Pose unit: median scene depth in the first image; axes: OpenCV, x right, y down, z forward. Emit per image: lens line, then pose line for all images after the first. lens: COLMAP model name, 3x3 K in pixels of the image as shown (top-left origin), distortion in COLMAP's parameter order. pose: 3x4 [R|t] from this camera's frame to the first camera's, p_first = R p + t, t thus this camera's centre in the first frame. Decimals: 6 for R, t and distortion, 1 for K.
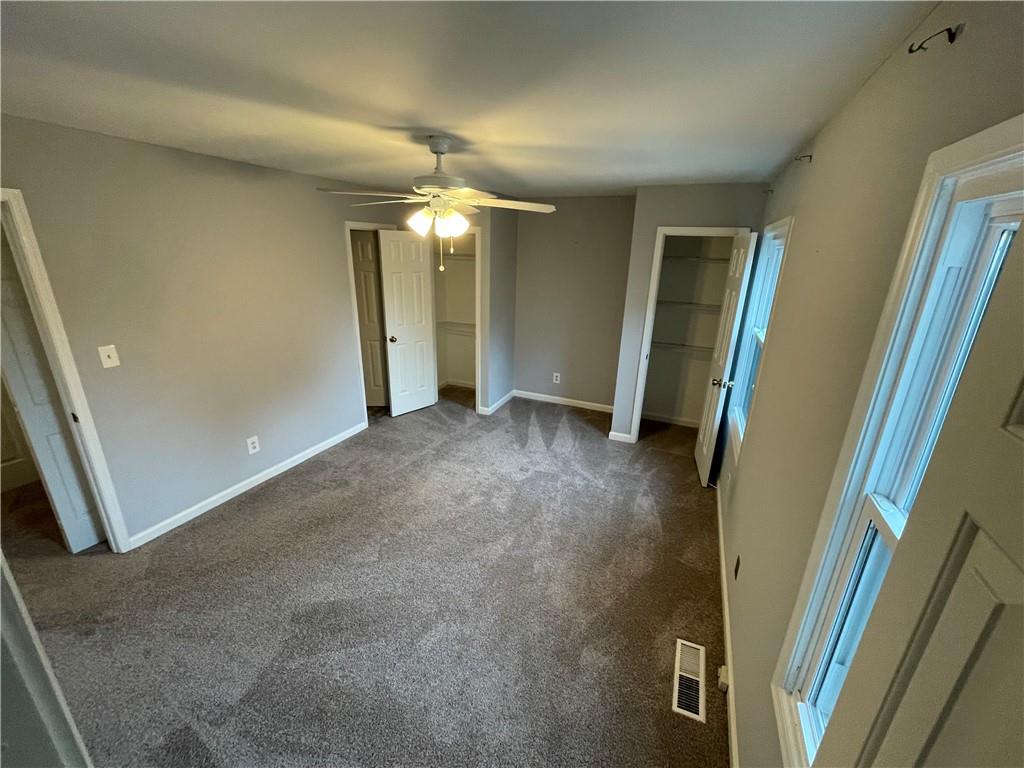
lens RADIAL K [[415.1, 0, 514.7], [0, 415.1, 385.3], [0, 0, 1]] dist [-0.001411, -0.000274]
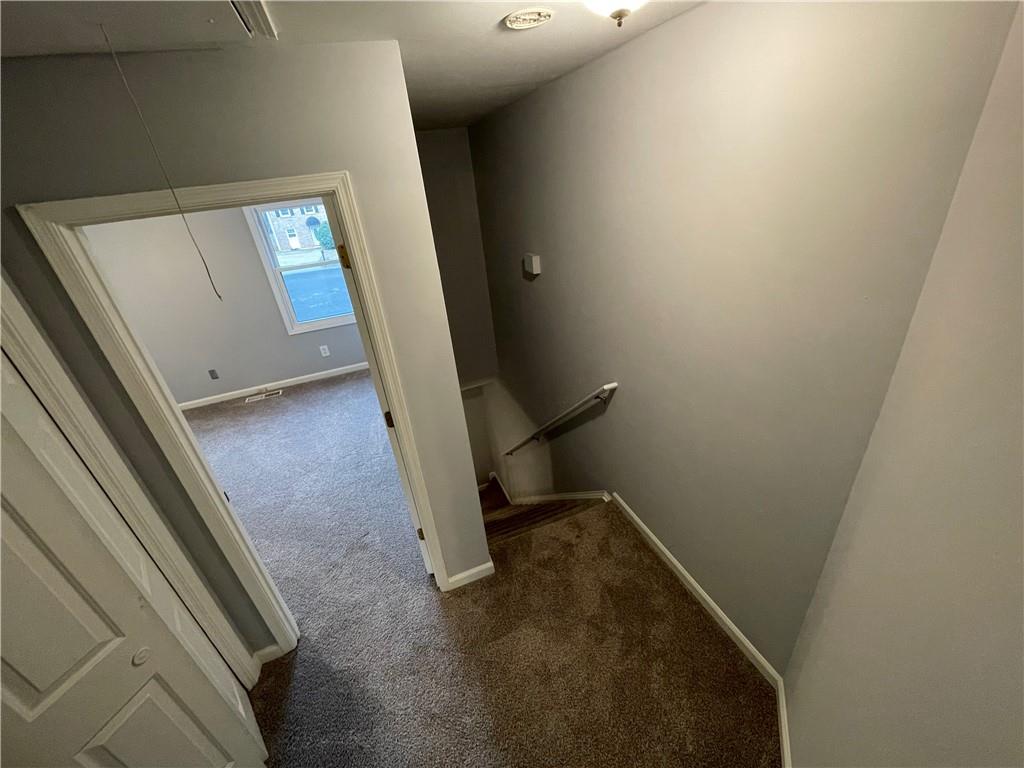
lens RADIAL K [[415.1, 0, 512.0], [0, 415.1, 384.6], [0, 0, 1]] dist [-0.001411, -0.000274]
pose [[-0.690288, -0.292503, 0.661774, -1.164252], [0.304835, 0.711928, 0.632640, -0.246378], [-0.656185, 0.638436, -0.402270, 0.509033]]
